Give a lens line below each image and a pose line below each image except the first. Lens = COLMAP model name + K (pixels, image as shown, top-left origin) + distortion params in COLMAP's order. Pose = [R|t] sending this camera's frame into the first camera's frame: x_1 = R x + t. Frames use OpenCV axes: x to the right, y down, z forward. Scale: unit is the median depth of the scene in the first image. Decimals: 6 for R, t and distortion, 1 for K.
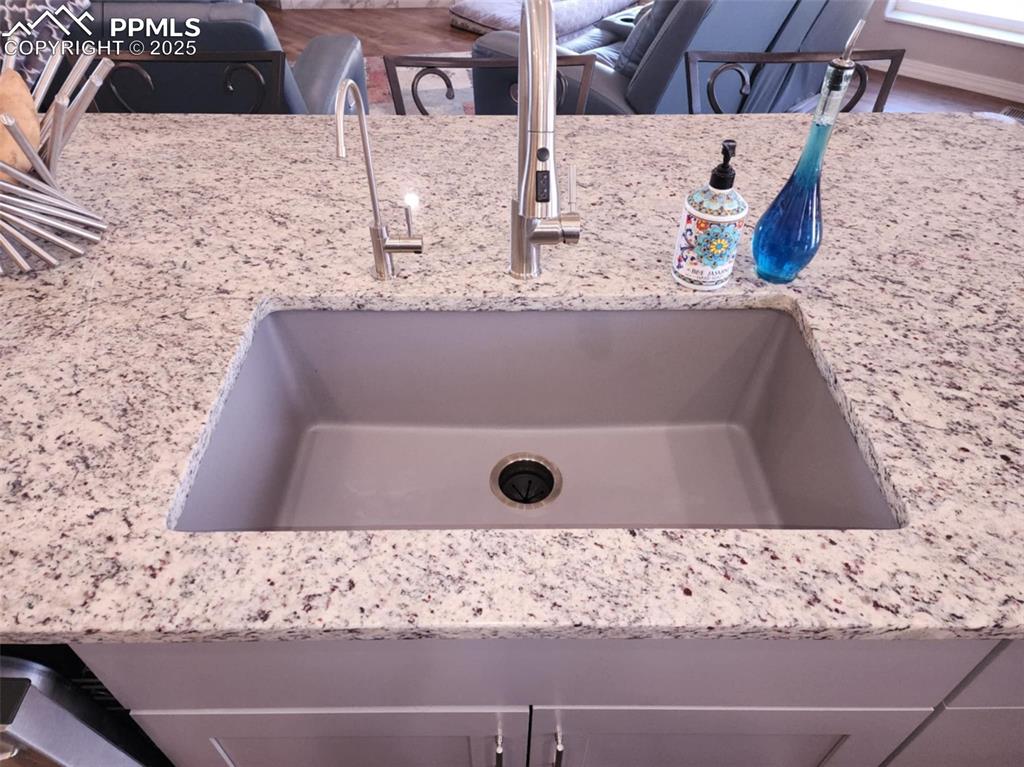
lens RADIAL K [[737.0, 0, 491.1], [0, 737.0, 385.6], [0, 0, 1]] dist [0.039404, -0.001248]
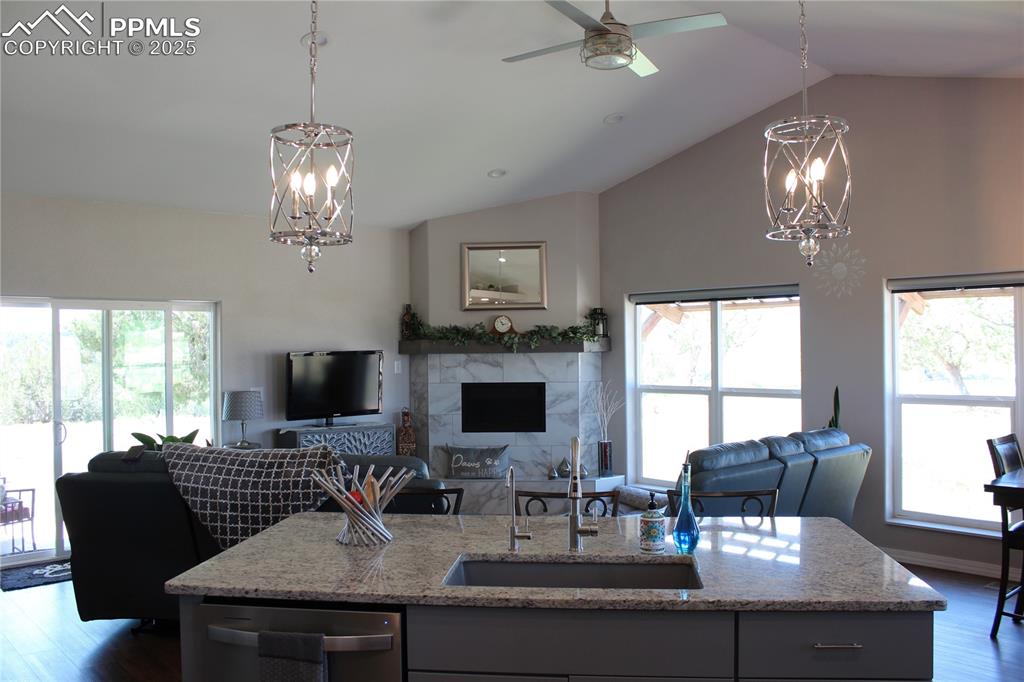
lens RADIAL K [[847.5, 0, 512.0], [0, 847.5, 341.0], [0, 0, 1]] dist [-0.147620, 0.111874]
pose [[0.995649, -0.006939, -0.092926, 0.102099], [-0.056133, 0.751332, -0.657533, 1.134962], [0.074381, 0.659888, 0.747673, -1.447745]]
